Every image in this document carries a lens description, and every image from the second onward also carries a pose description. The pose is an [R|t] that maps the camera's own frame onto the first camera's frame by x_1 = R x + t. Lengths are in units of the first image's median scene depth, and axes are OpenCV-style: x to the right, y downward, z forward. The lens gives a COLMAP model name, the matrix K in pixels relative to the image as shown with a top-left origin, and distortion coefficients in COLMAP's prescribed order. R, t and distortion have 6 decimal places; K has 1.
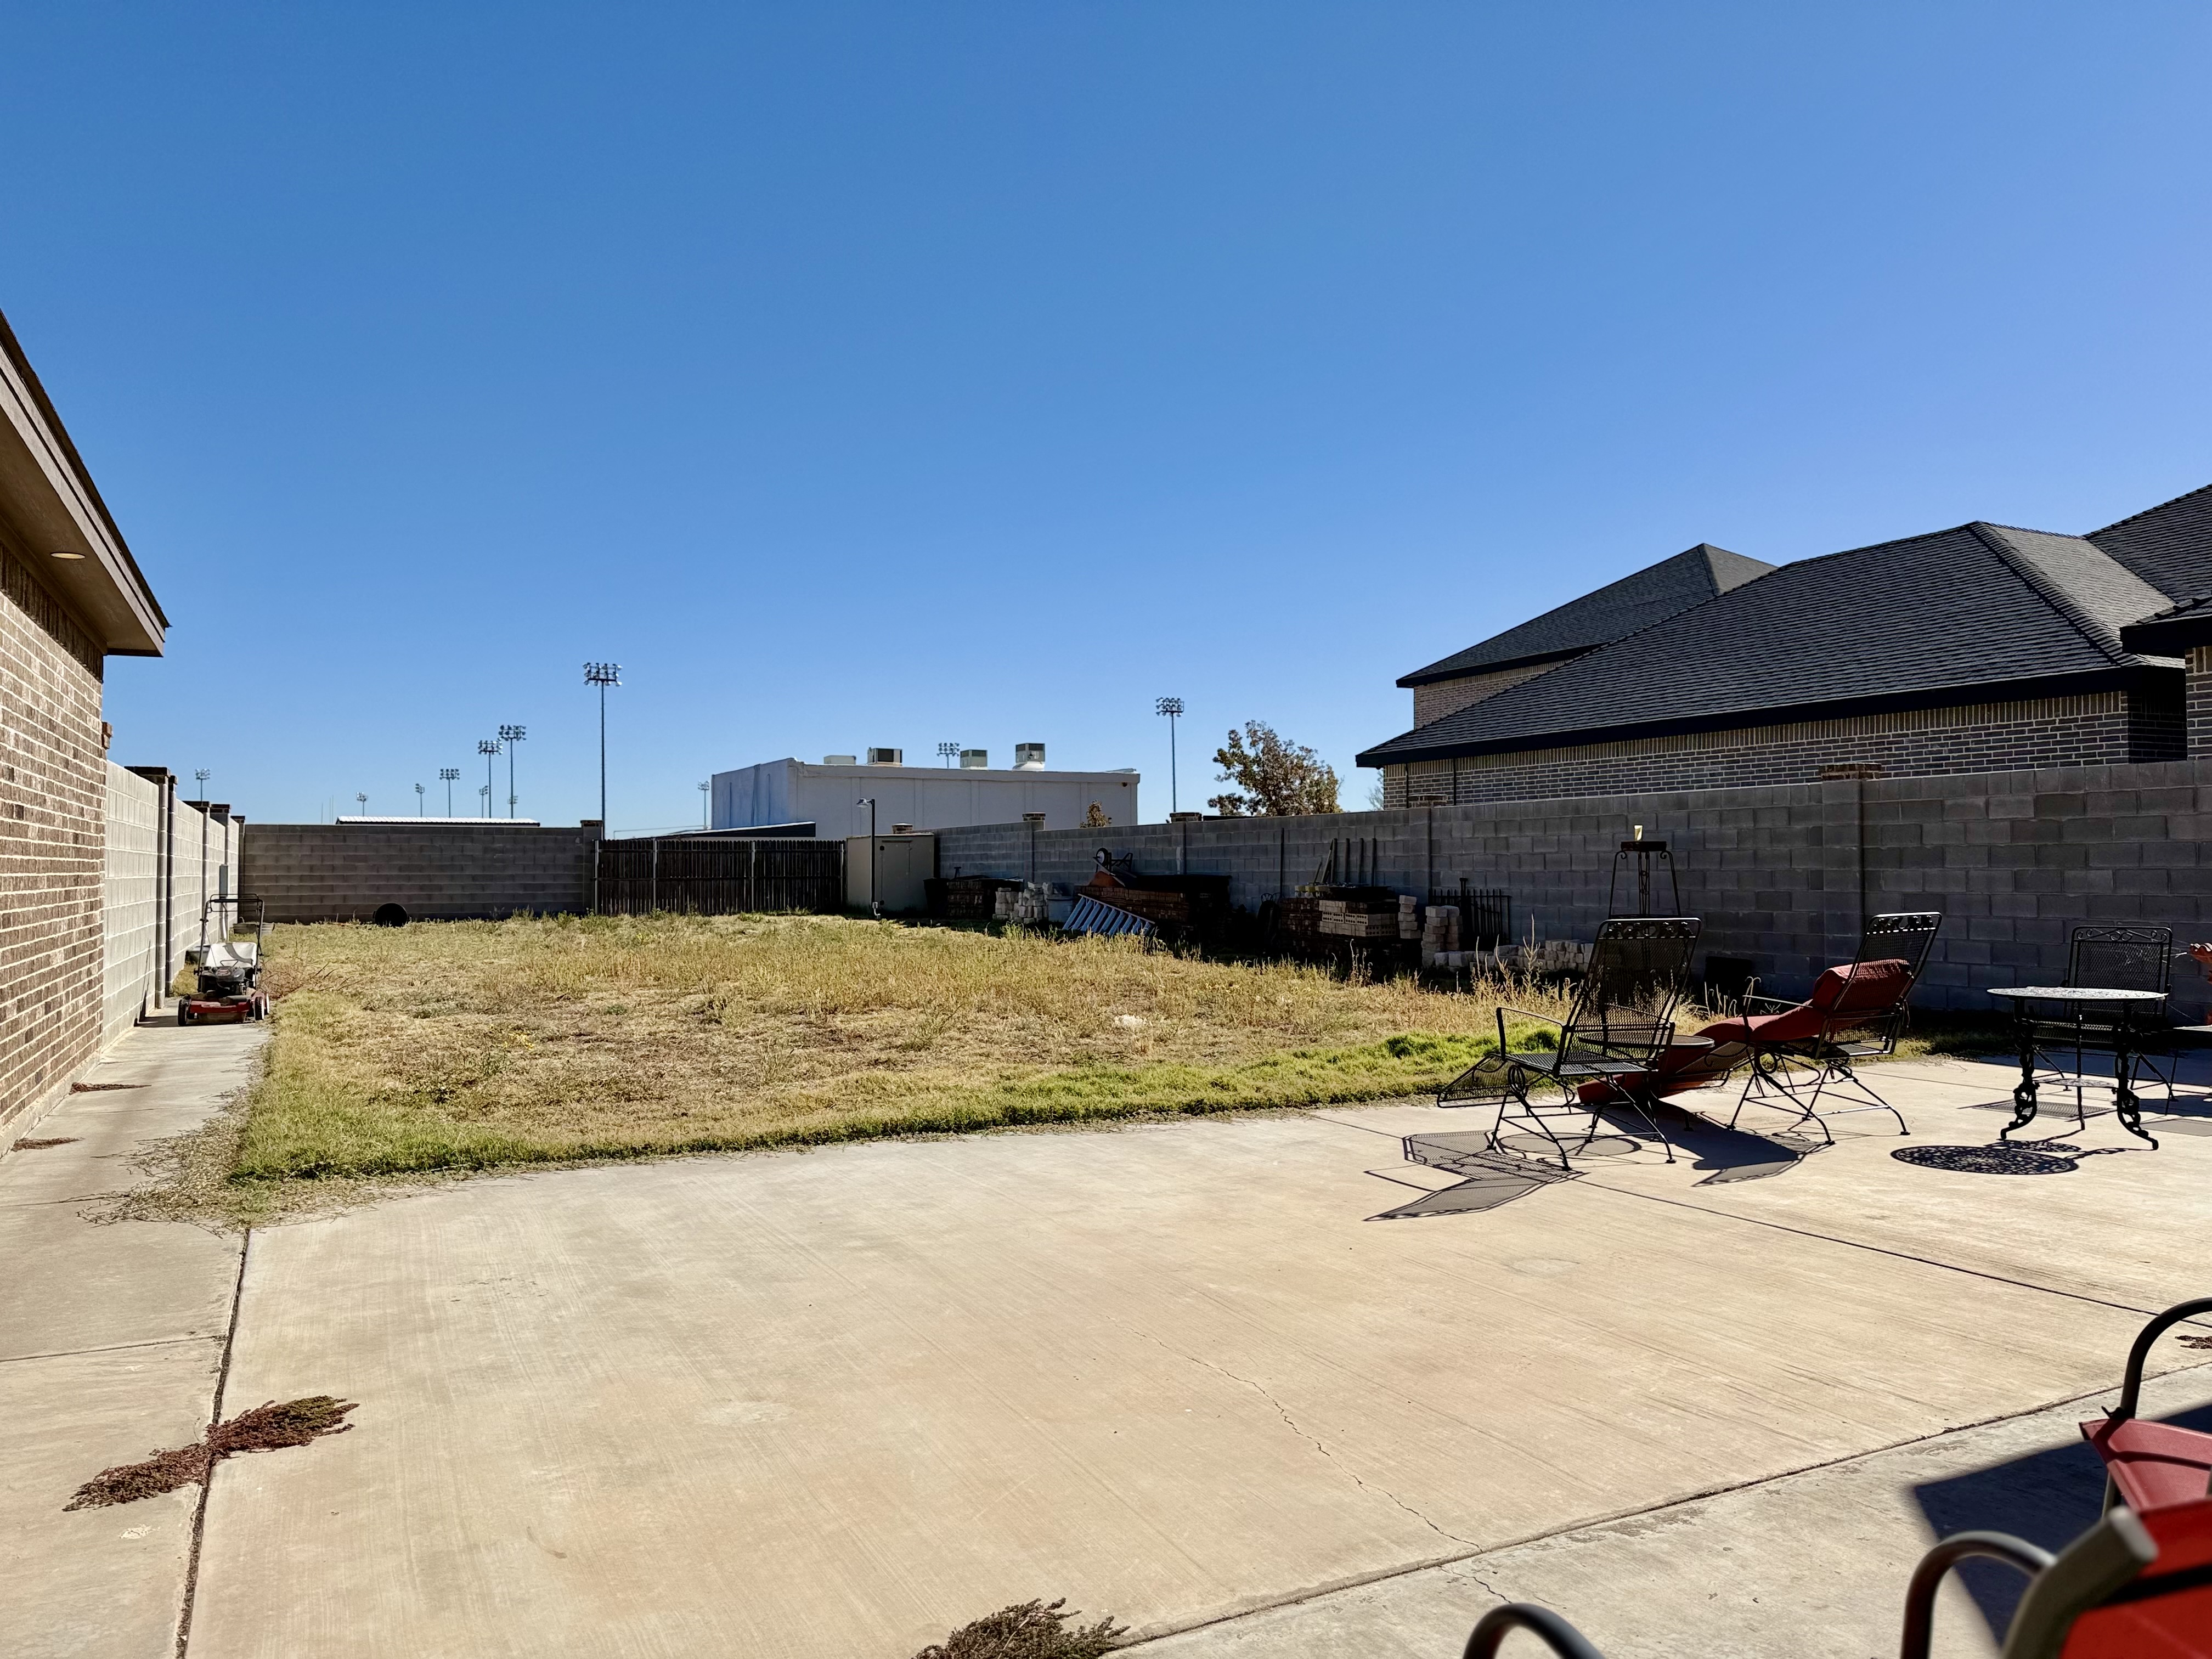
lens RADIAL K [[1539.3, 0, 1099.8], [0, 1539.3, 831.9], [0, 0, 1]] dist [0.150442, -0.235622]
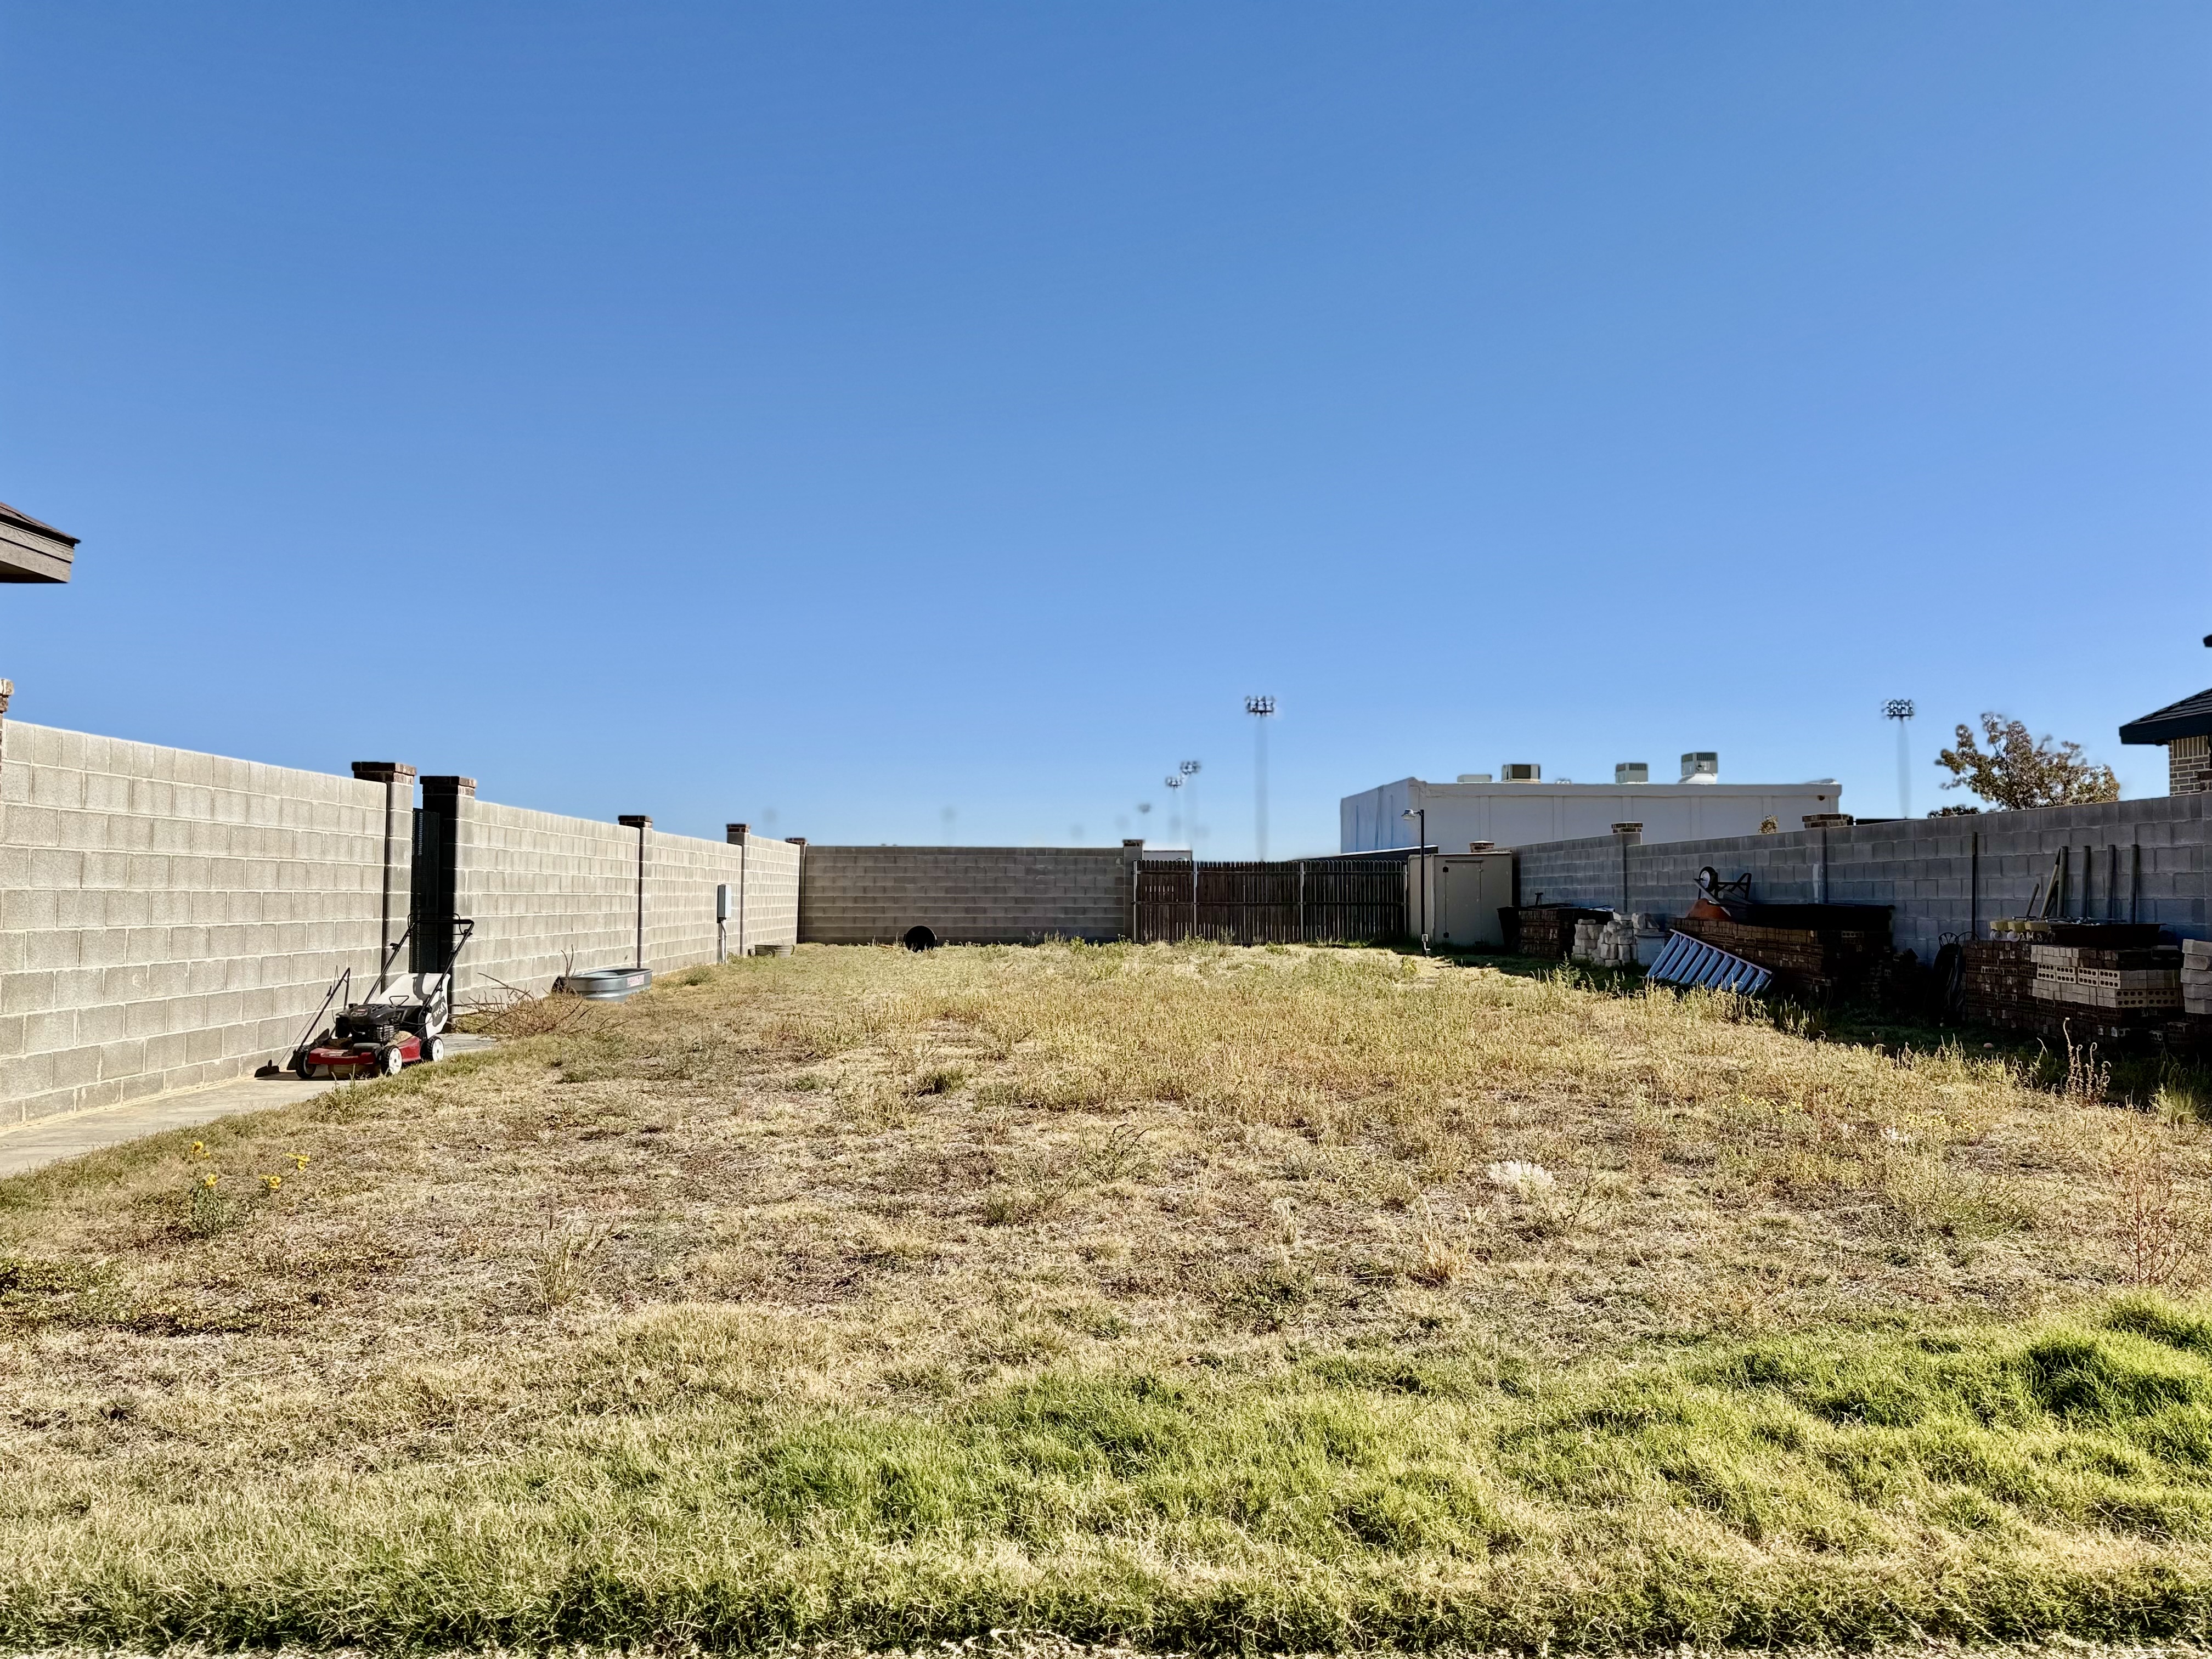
lens RADIAL K [[1546.4, 0, 1082.5], [0, 1546.4, 829.2], [0, 0, 1]] dist [0.075478, -0.097280]
pose [[0.904441, -0.012421, -0.426418, 0.083413], [0.003788, 0.999770, -0.021088, 0.012023], [0.426583, 0.017457, 0.904280, 0.336646]]
